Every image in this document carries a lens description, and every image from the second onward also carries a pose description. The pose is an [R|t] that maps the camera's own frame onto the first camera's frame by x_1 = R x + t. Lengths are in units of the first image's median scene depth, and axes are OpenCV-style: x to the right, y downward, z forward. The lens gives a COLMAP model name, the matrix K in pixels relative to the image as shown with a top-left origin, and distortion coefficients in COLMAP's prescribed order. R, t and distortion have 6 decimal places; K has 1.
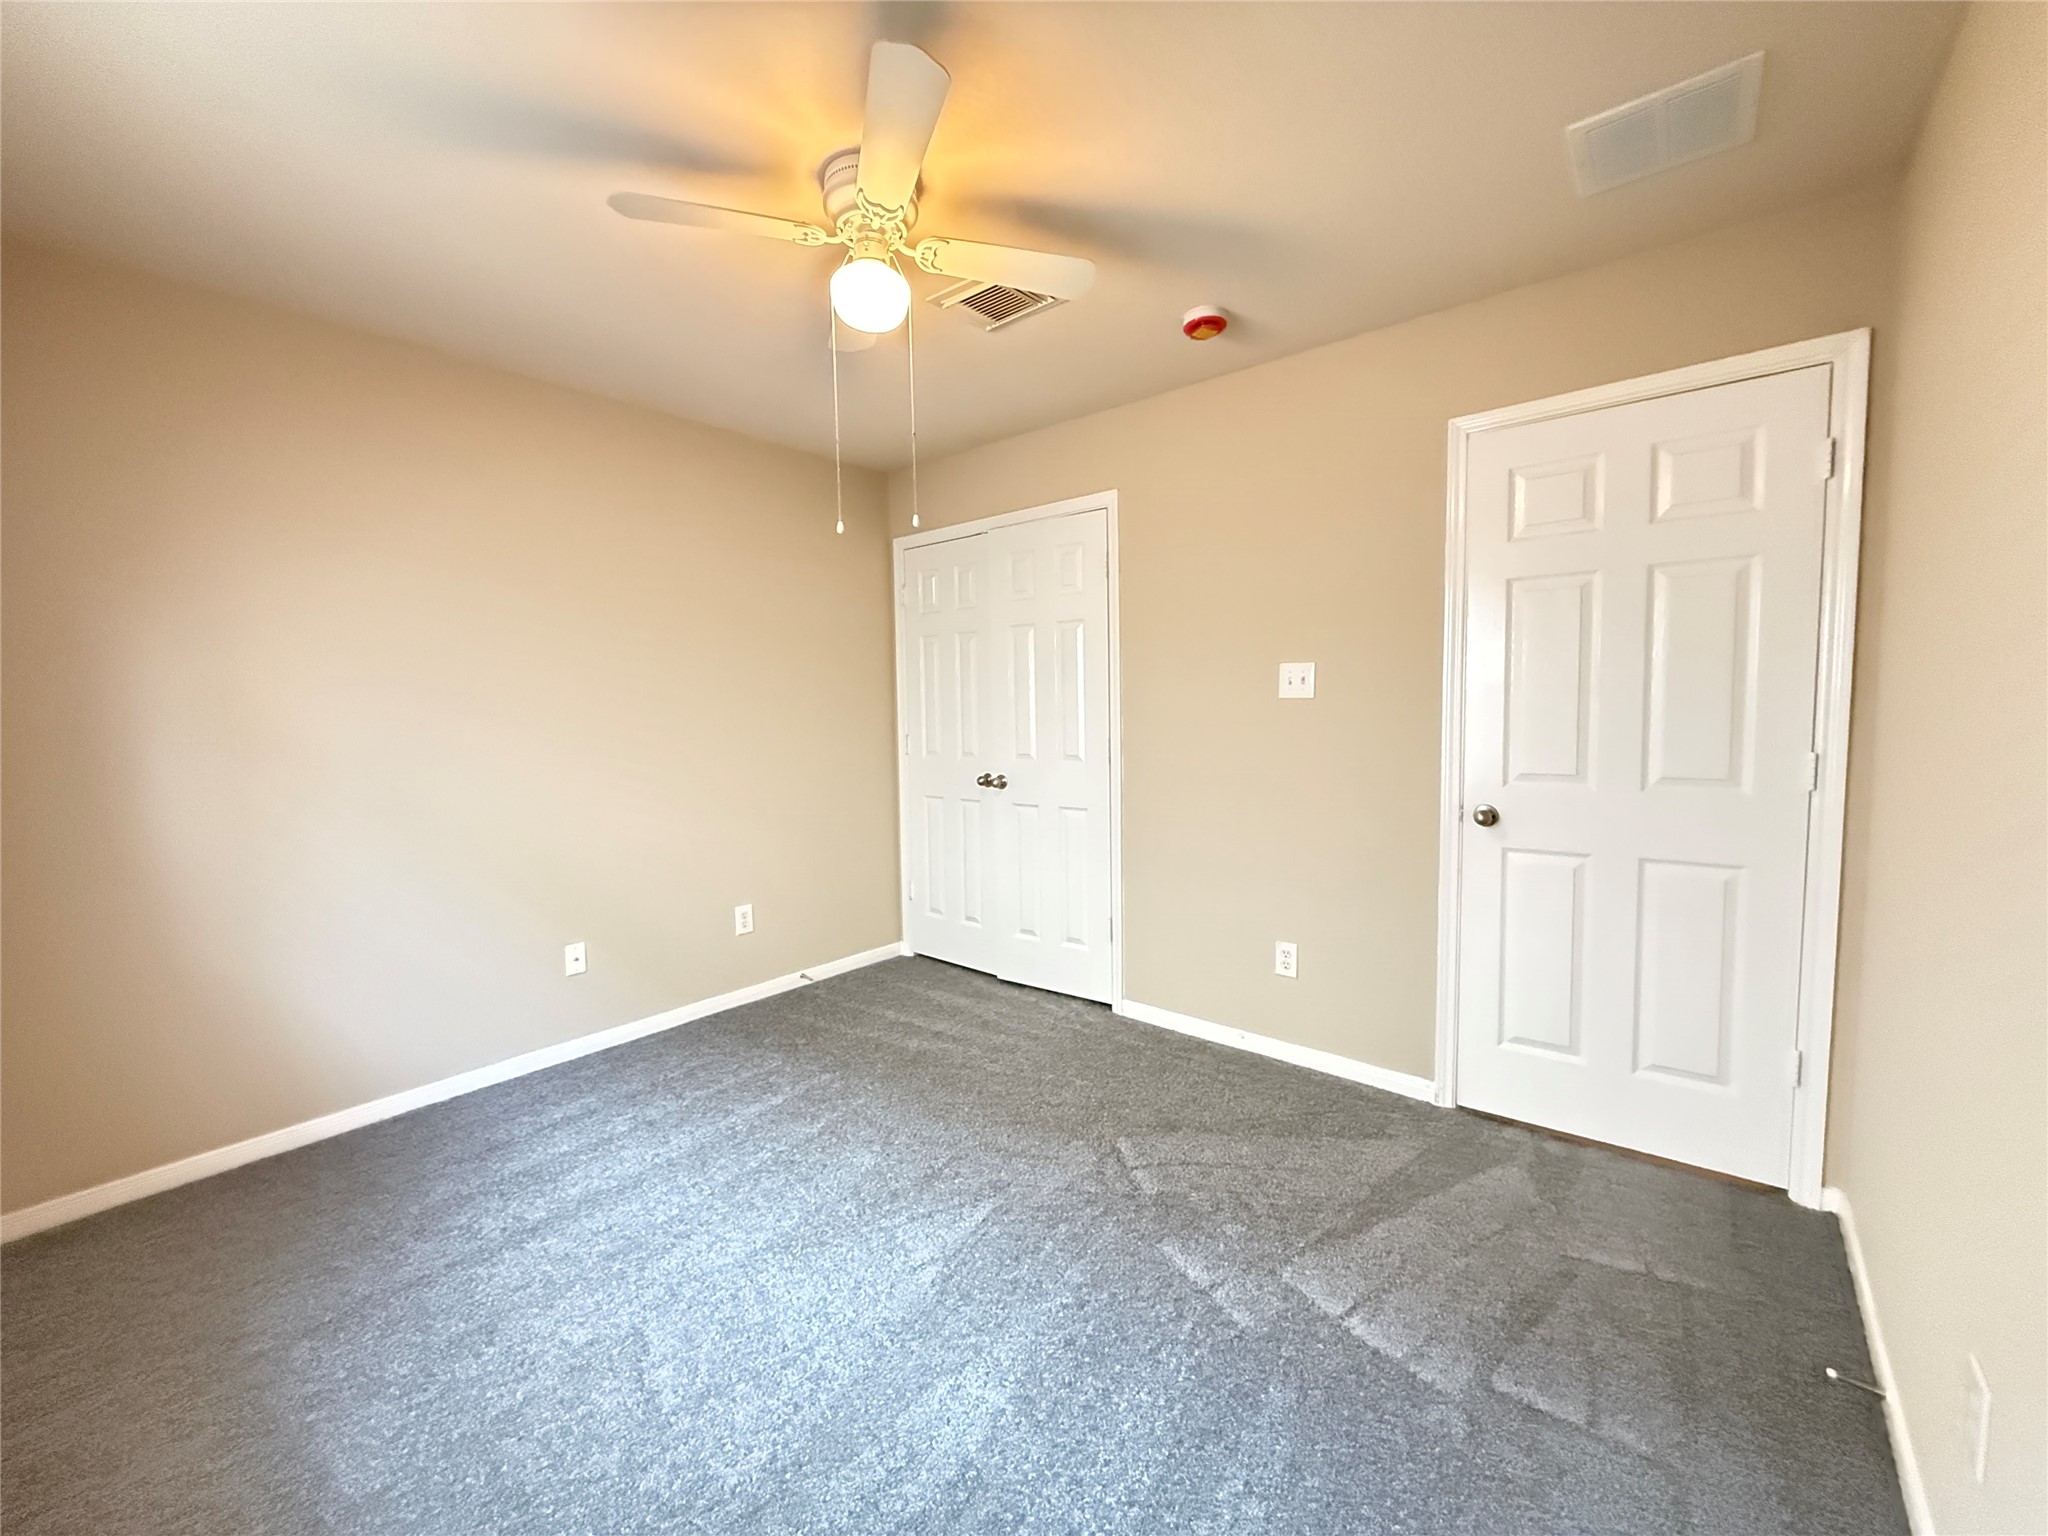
lens RADIAL K [[811.6, 0, 1020.6], [0, 811.6, 768.5], [0, 0, 1]] dist [-0.001431, 0.000148]
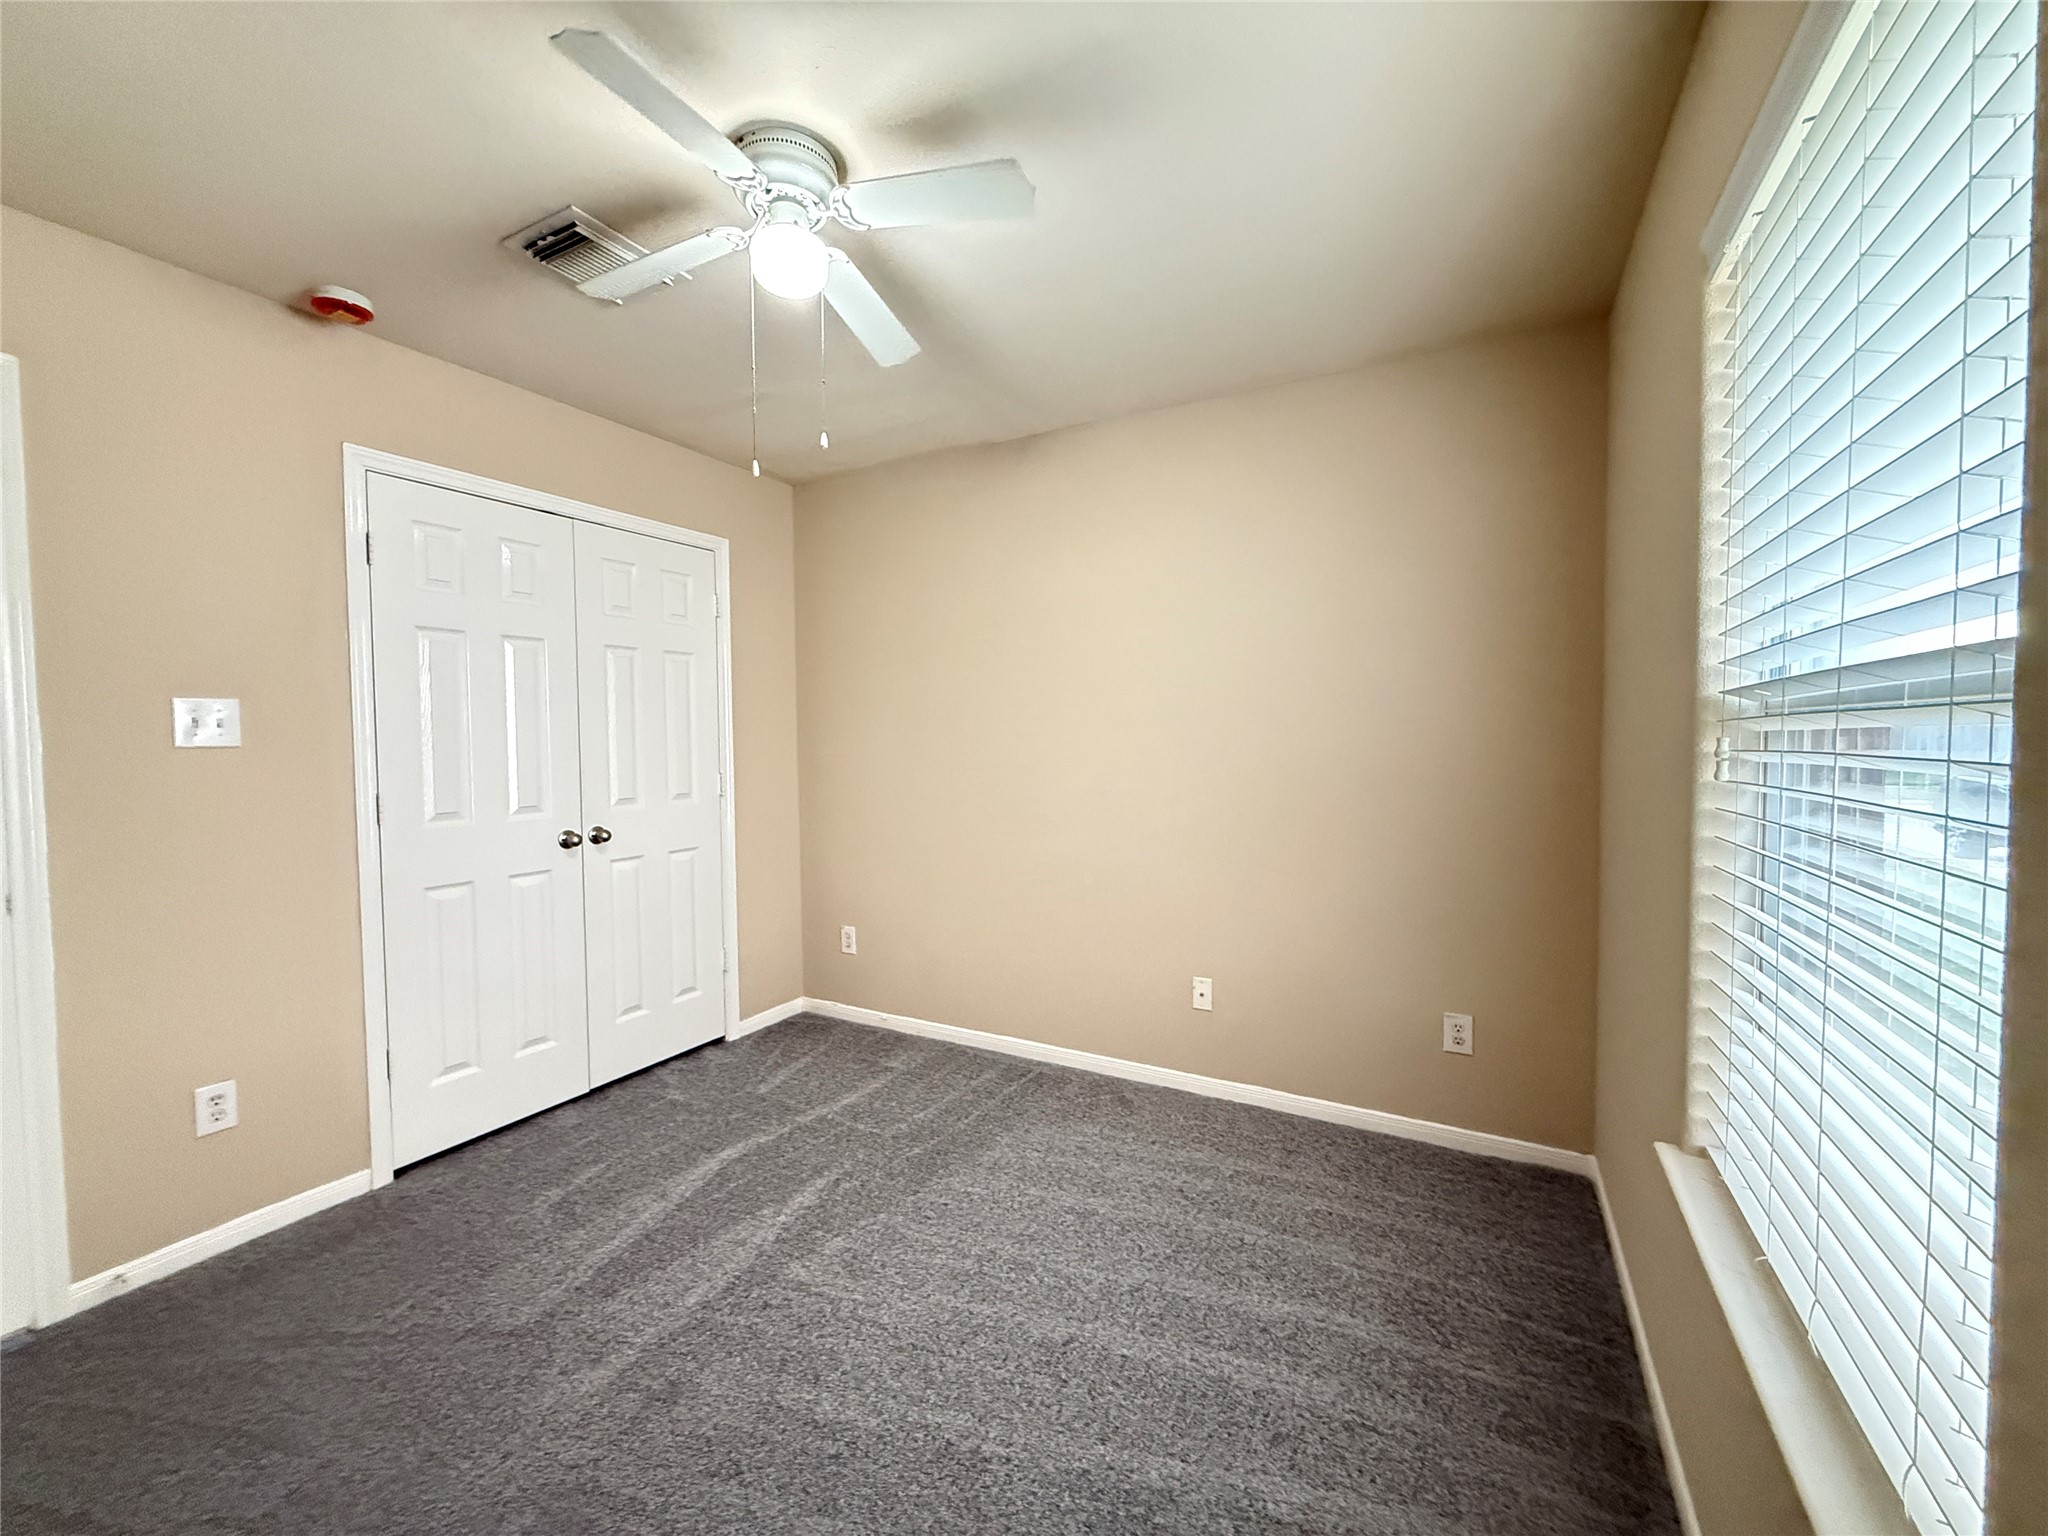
lens RADIAL K [[811.6, 0, 1020.6], [0, 811.6, 768.5], [0, 0, 1]] dist [-0.001431, 0.000148]
pose [[-0.196864, -0.022378, 0.980175, -1.195861], [0.090333, 0.995073, 0.040861, -0.060152], [-0.976261, 0.096586, -0.193872, 1.018289]]
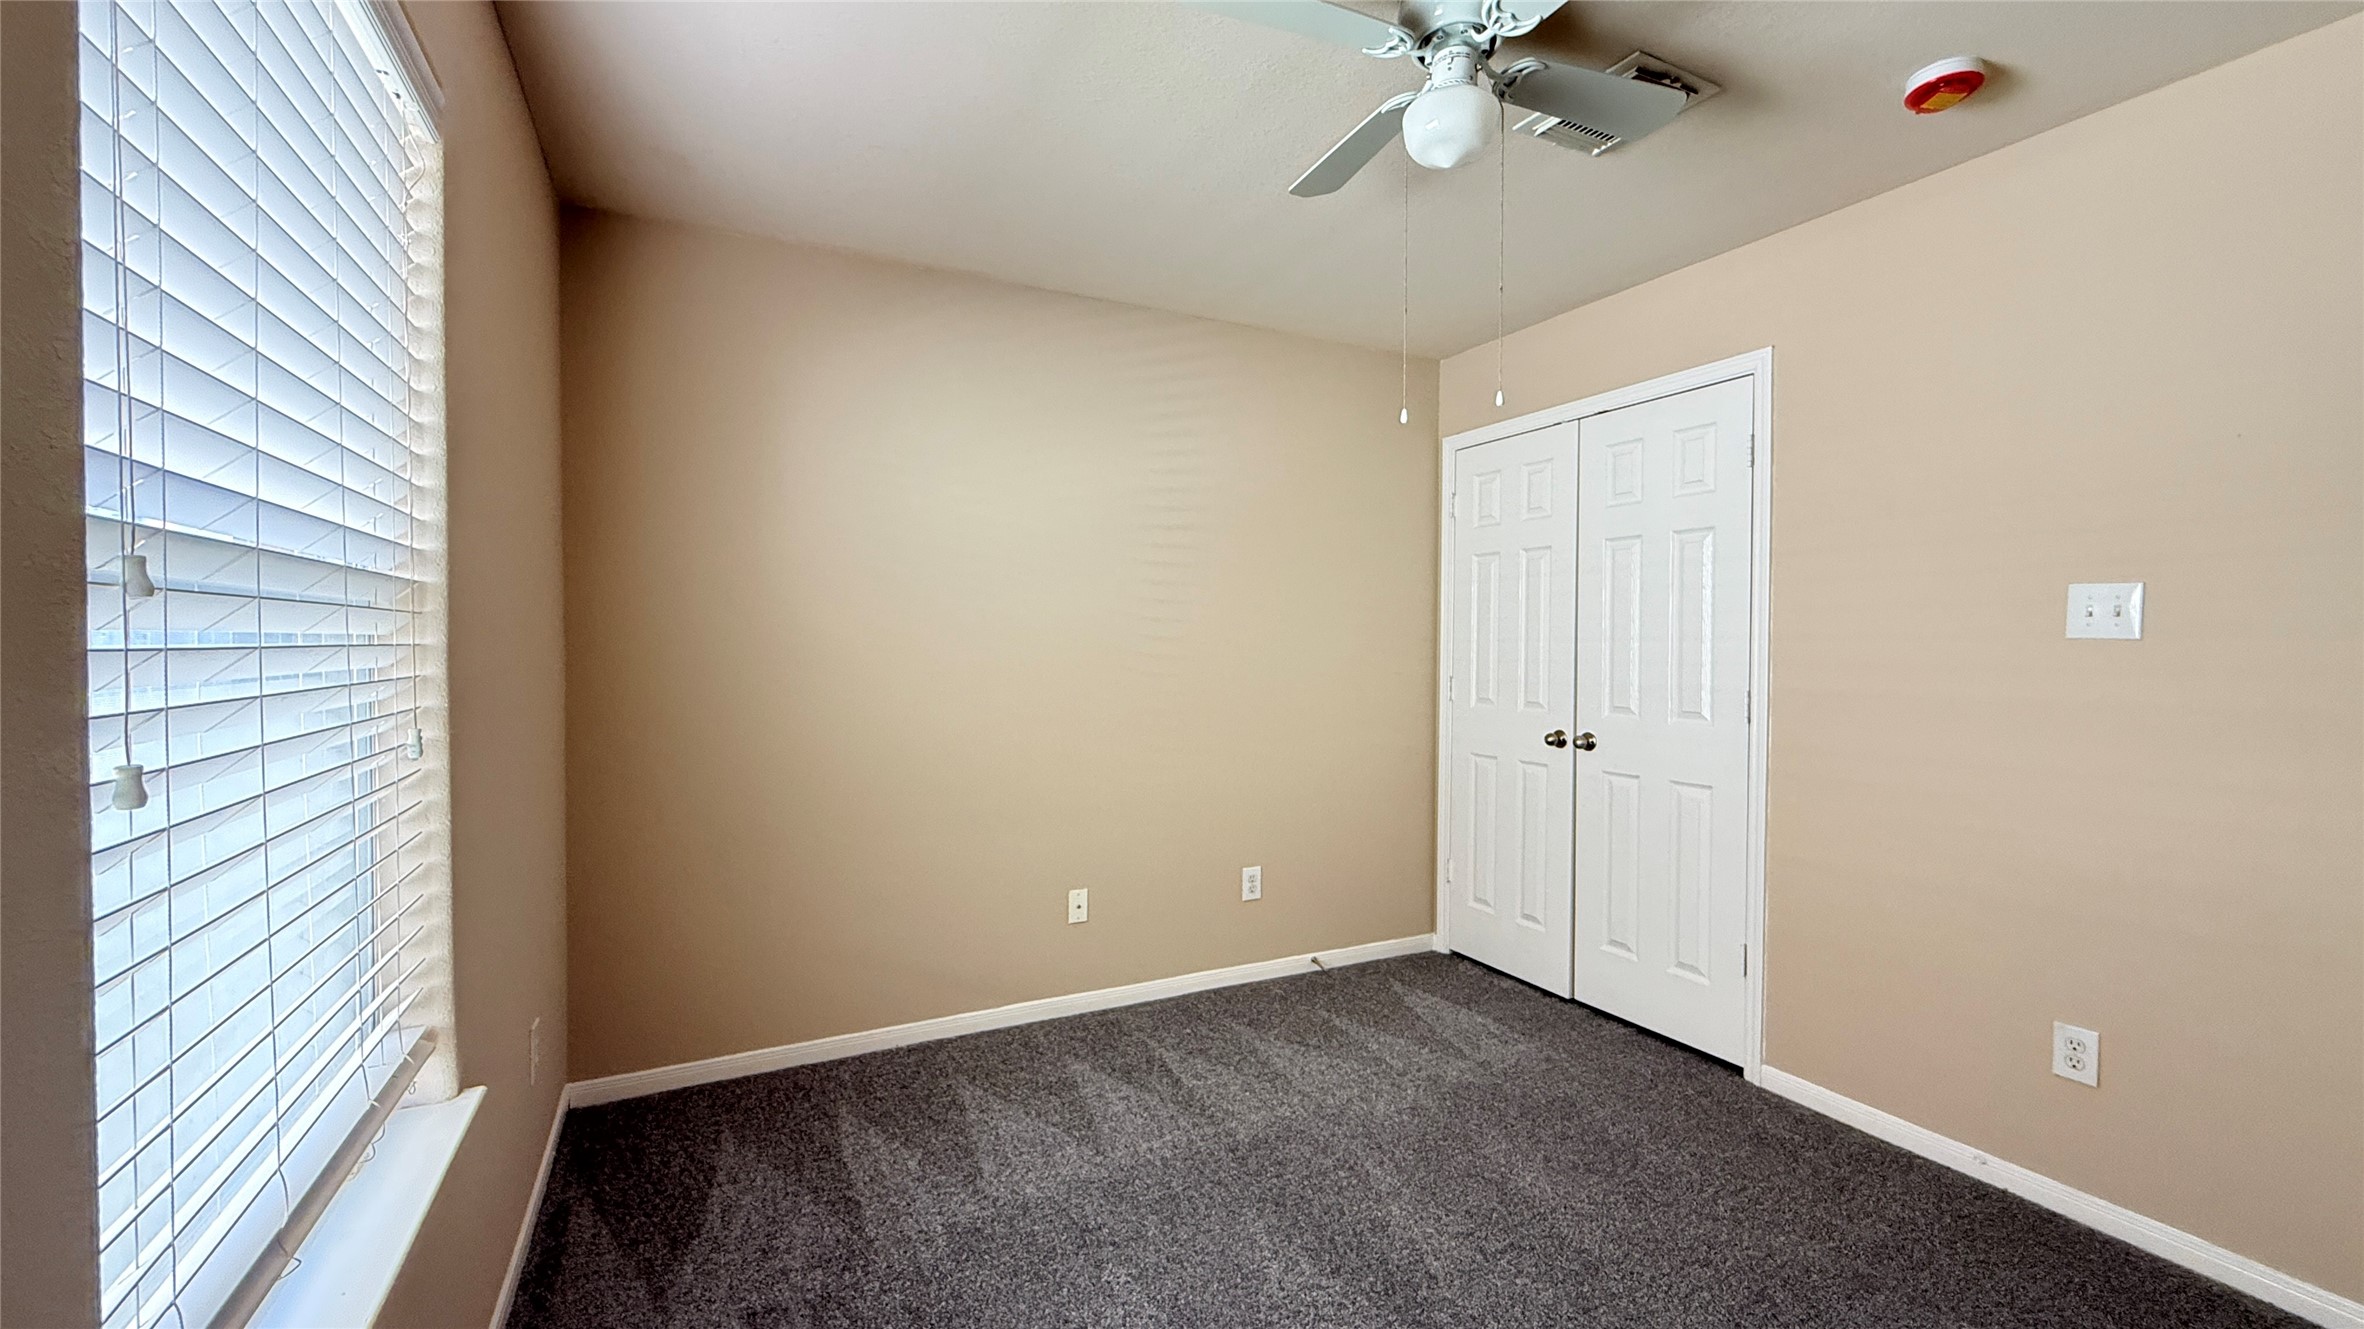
lens RADIAL K [[938.1, 0, 1182.0], [0, 938.1, 664.5], [0, 0, 1]] dist [-0.002585, -0.000184]
pose [[0.921150, 0.029009, -0.388126, -0.049699], [-0.049536, 0.997847, -0.042986, 0.000668], [0.386043, 0.058822, 0.920603, 0.068565]]
